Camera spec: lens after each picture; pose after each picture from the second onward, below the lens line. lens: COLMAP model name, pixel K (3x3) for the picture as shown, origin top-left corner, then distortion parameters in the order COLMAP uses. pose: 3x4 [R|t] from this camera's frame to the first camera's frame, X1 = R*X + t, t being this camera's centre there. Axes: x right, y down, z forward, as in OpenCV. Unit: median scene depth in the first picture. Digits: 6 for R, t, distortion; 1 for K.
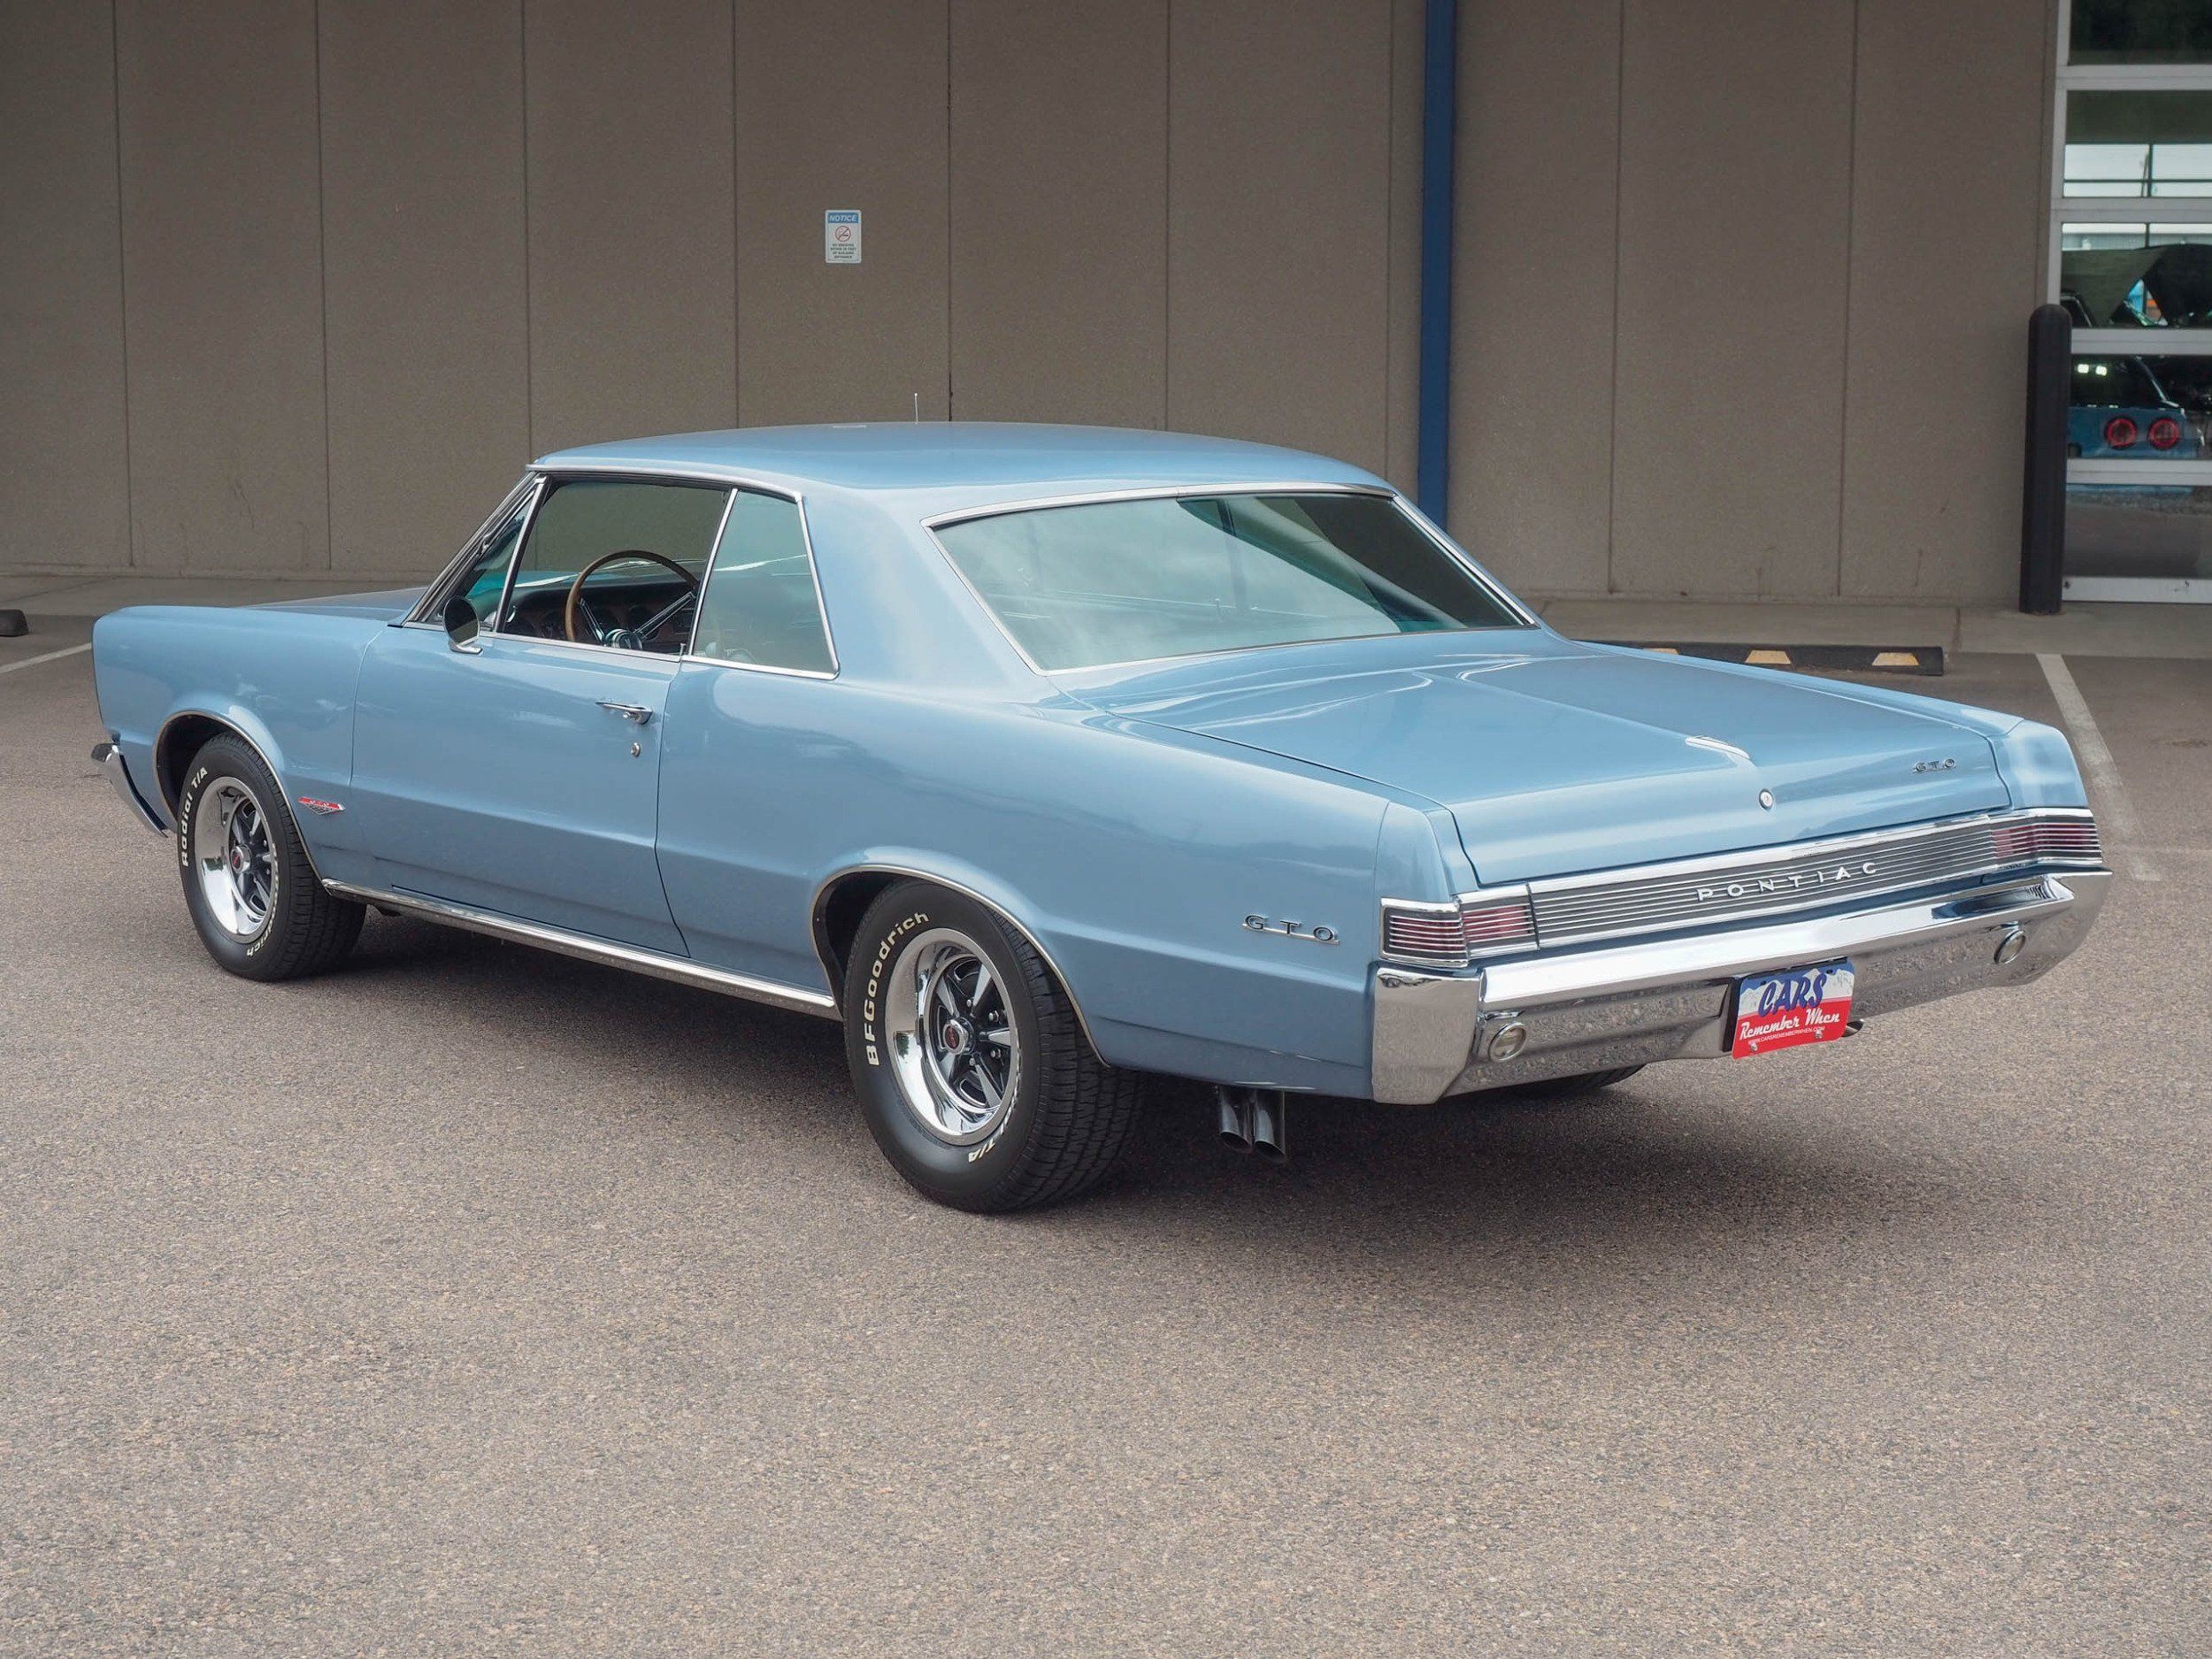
lens RADIAL K [[4090.6, 0, 1041.4], [0, 4090.6, 868.2], [0, 0, 1]] dist [-0.000621, 0.000000]
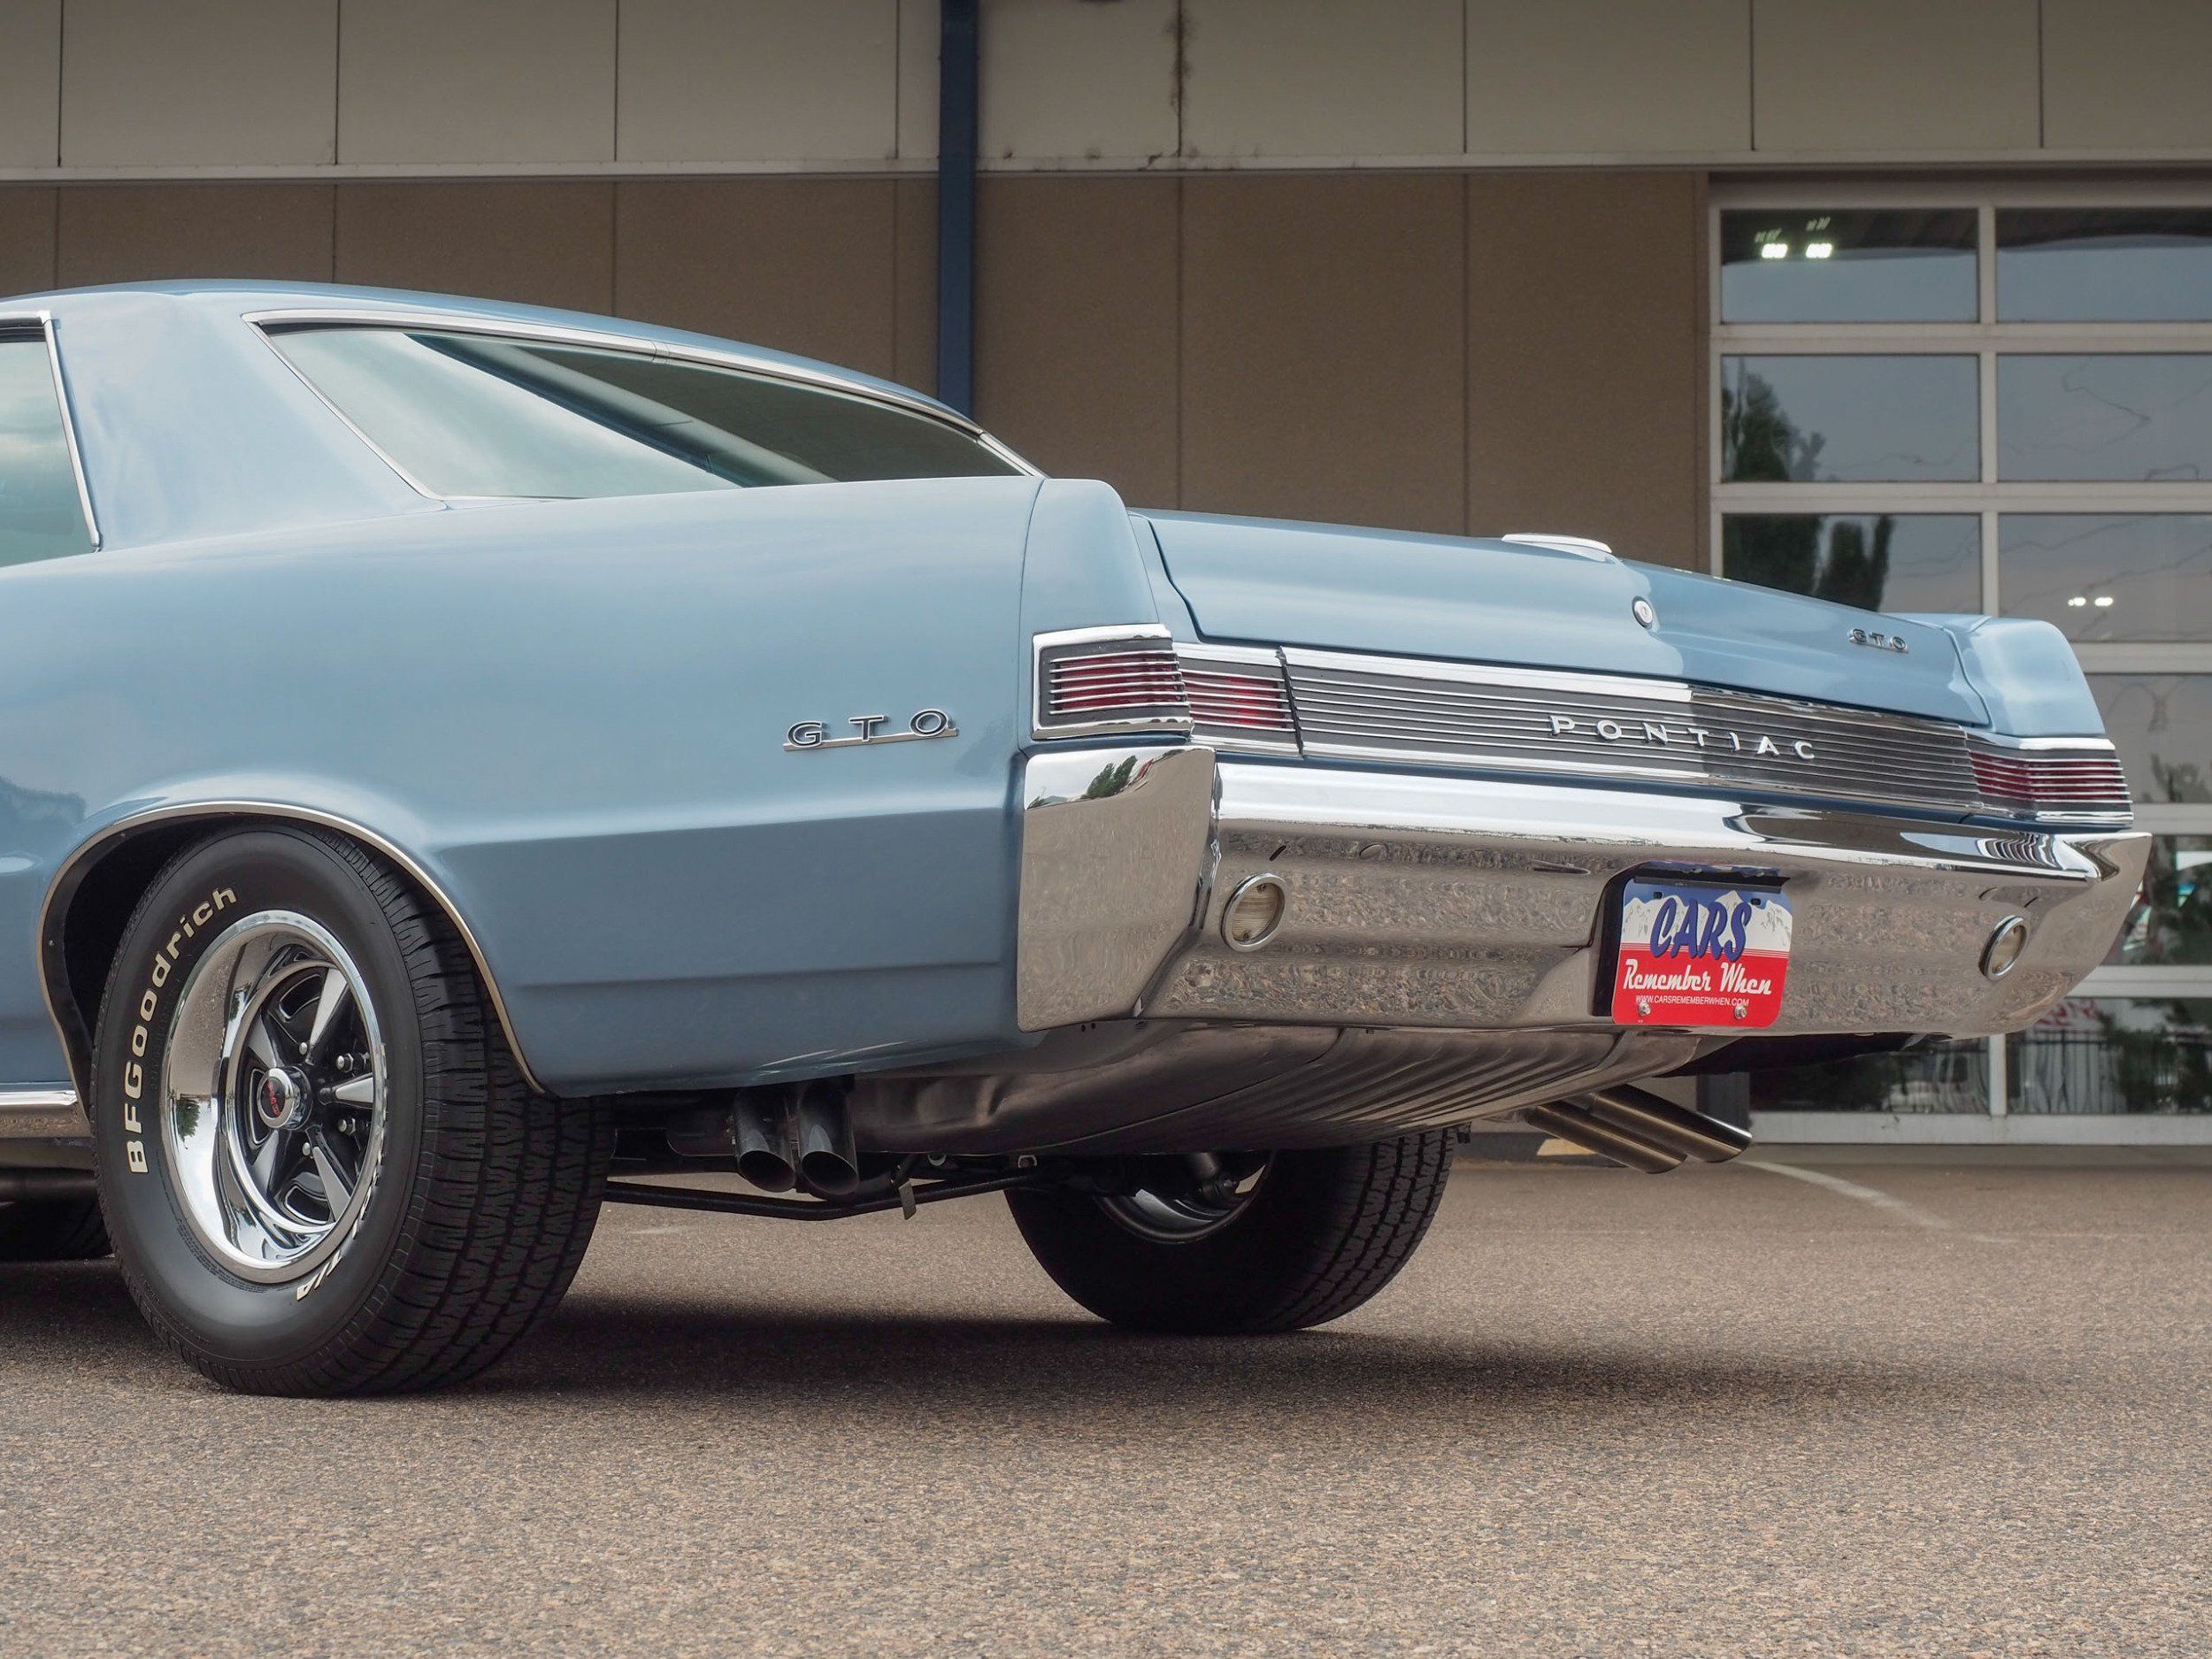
lens RADIAL K [[4568.1, 0, 1101.7], [0, 4568.1, 810.9], [0, 0, 1]] dist [-0.009071, 0.000000]
pose [[0.989971, 0.013027, 0.140671, 0.003323], [0.018767, 0.974787, -0.222347, 0.152494], [-0.140021, 0.222757, 0.964766, 0.348900]]
